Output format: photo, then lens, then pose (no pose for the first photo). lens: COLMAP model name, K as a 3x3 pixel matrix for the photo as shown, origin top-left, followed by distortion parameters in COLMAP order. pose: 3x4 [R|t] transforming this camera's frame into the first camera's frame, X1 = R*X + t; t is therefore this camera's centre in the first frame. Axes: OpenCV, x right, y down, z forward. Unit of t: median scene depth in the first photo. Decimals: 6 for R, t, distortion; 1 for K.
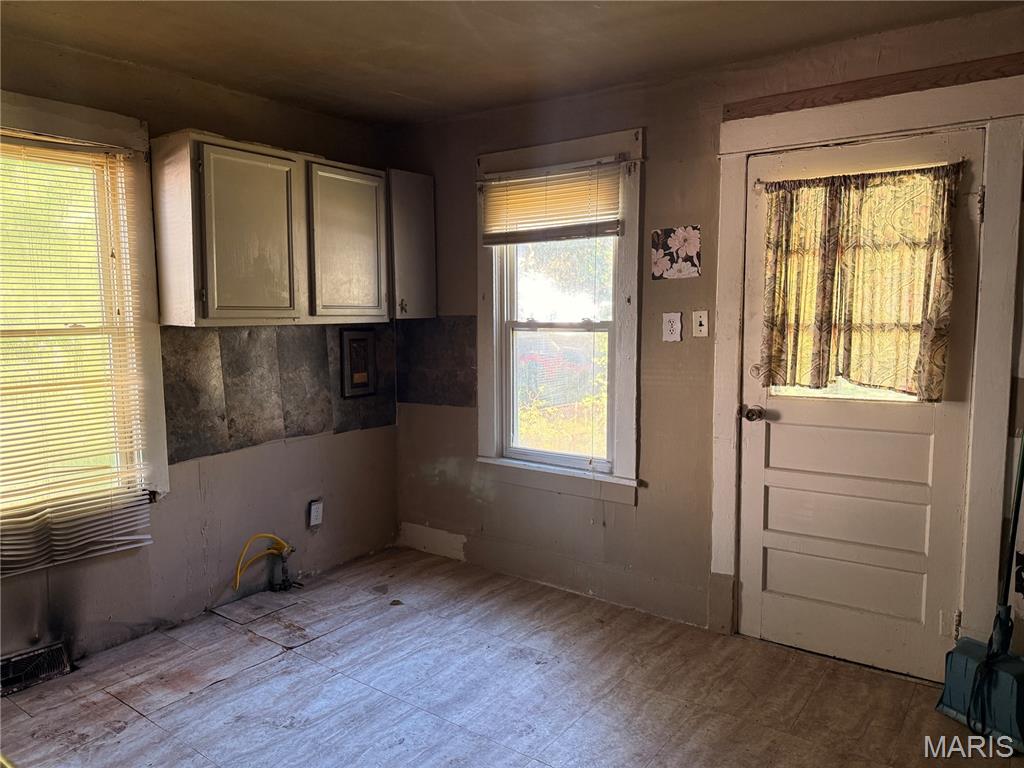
lens RADIAL K [[731.5, 0, 517.0], [0, 731.5, 382.8], [0, 0, 1]] dist [0.066594, -0.085926]
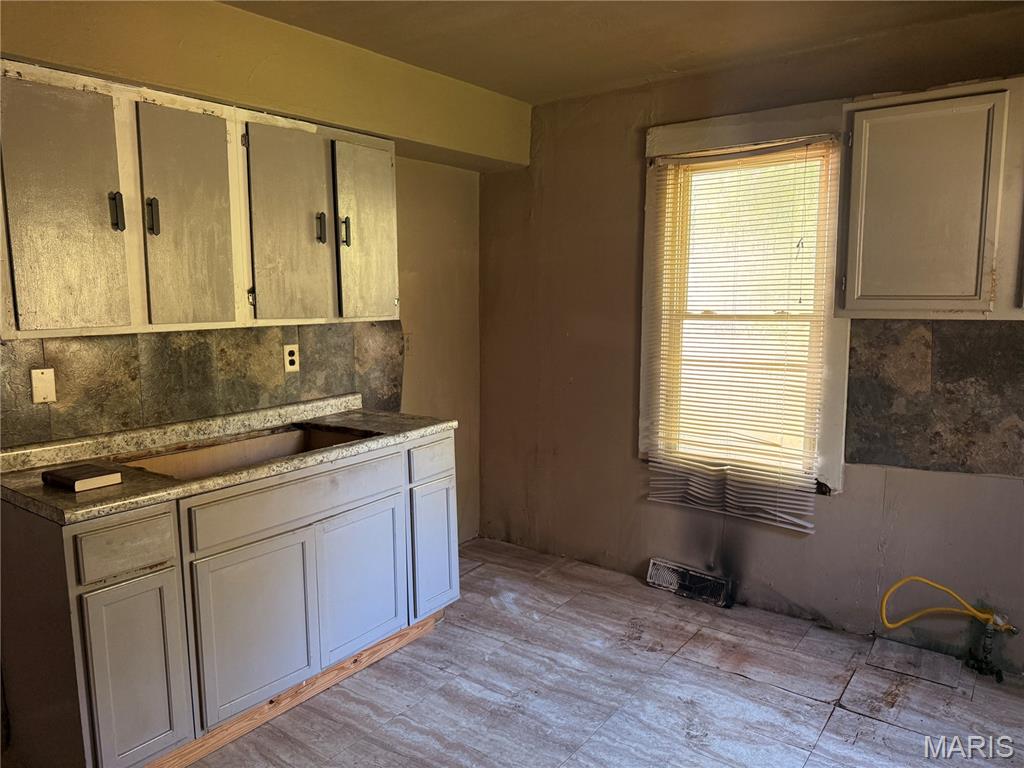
lens RADIAL K [[731.5, 0, 517.4], [0, 731.5, 385.0], [0, 0, 1]] dist [0.066594, -0.085926]
pose [[-0.020979, 0.129023, -0.991420, 0.492249], [-0.095205, 0.986874, 0.130446, -0.074774], [0.995237, 0.097125, -0.008420, 0.616968]]
